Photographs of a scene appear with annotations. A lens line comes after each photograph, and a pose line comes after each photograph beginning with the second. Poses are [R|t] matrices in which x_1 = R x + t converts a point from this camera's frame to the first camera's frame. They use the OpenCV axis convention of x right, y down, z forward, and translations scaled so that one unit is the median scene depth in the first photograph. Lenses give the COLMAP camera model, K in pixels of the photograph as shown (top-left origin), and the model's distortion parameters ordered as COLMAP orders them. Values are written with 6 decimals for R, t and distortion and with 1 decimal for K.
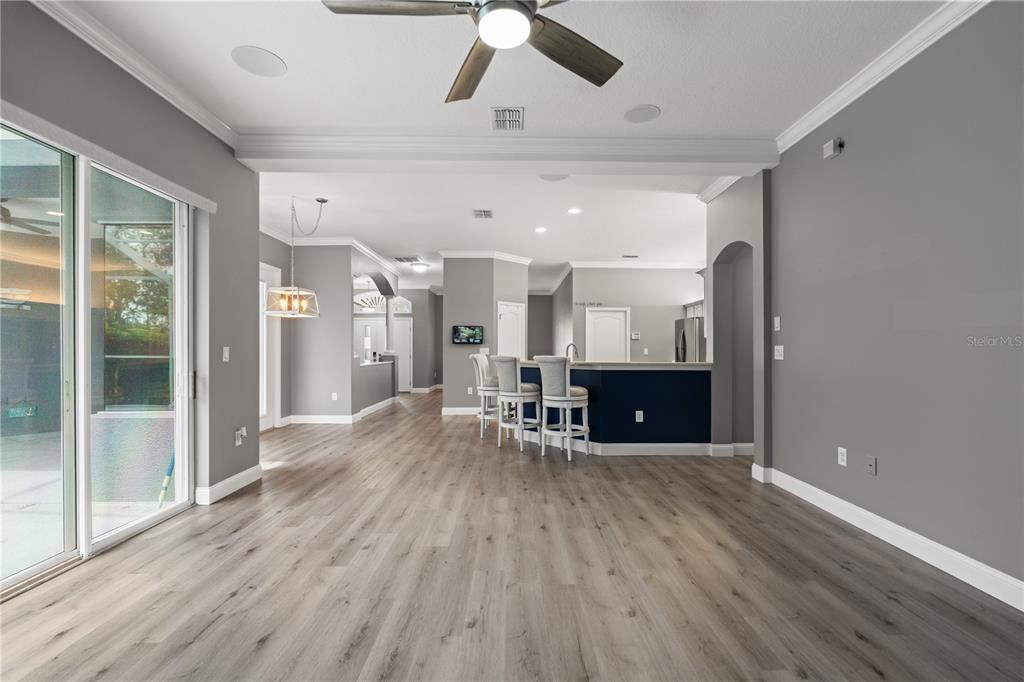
lens RADIAL K [[455.2, 0, 511.5], [0, 455.2, 345.7], [0, 0, 1]] dist [-0.011586, 0.000913]
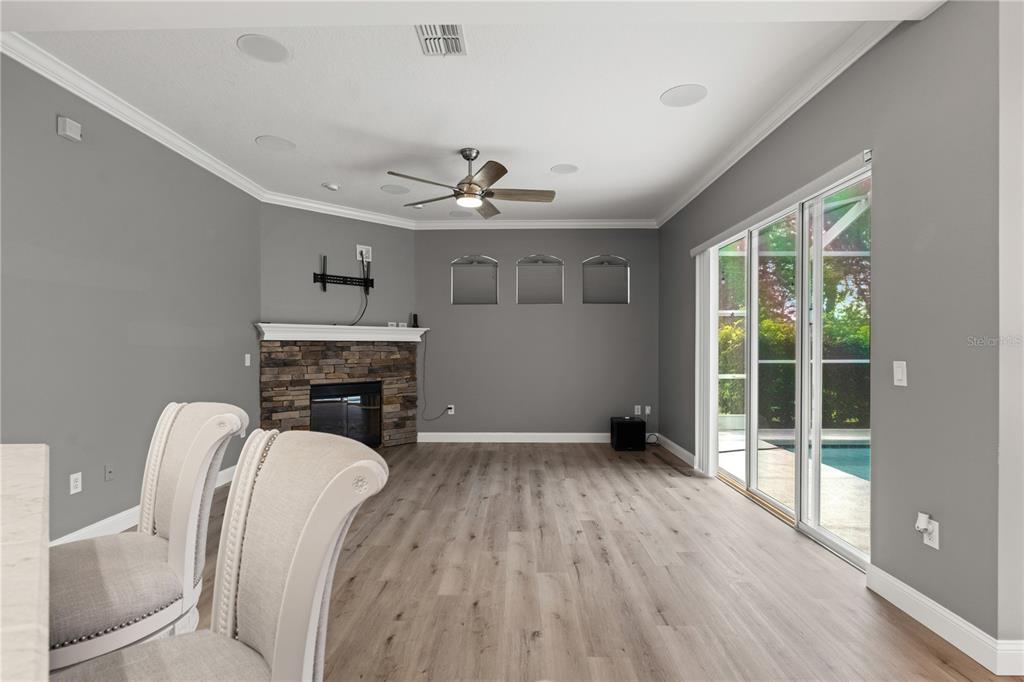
lens RADIAL K [[497.7, 0, 507.5], [0, 497.7, 342.2], [0, 0, 1]] dist [-0.002849, -0.000003]
pose [[-0.999787, 0.002073, 0.020524, -0.155011], [0.001674, 0.999810, -0.019414, -0.014069], [-0.020560, -0.019375, -0.999601, 2.155890]]
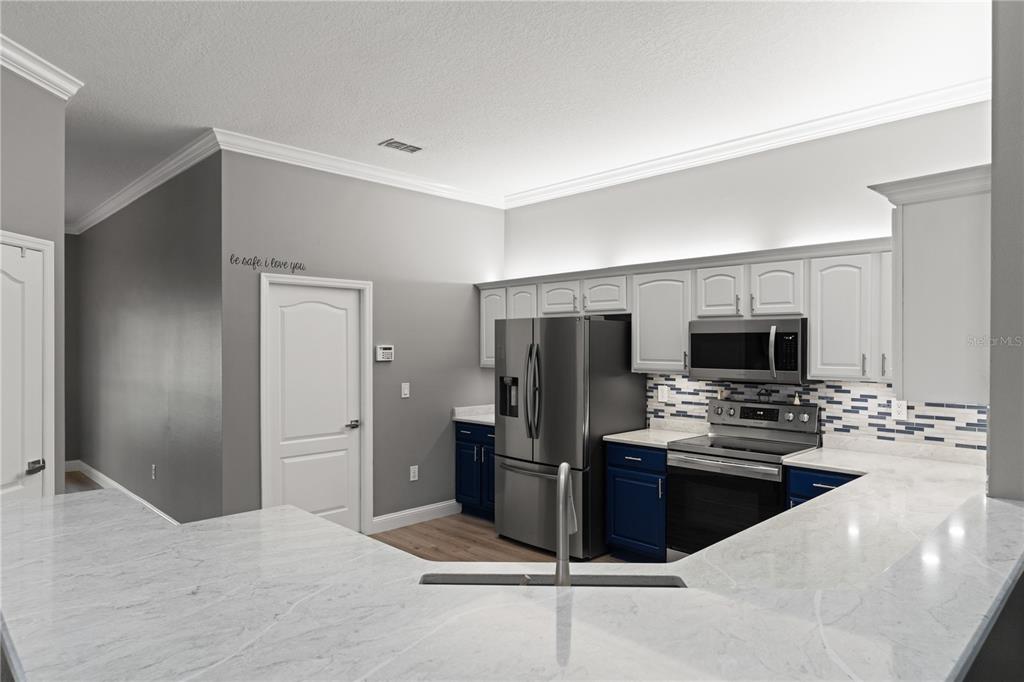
lens RADIAL K [[627.9, 0, 512.3], [0, 627.9, 341.3], [0, 0, 1]] dist [0.001192, 0.000225]
pose [[0.718079, 0.003921, 0.695951, -0.039106], [-0.007503, 0.999970, 0.002107, -0.039999], [-0.695921, -0.006734, 0.718087, 0.614027]]
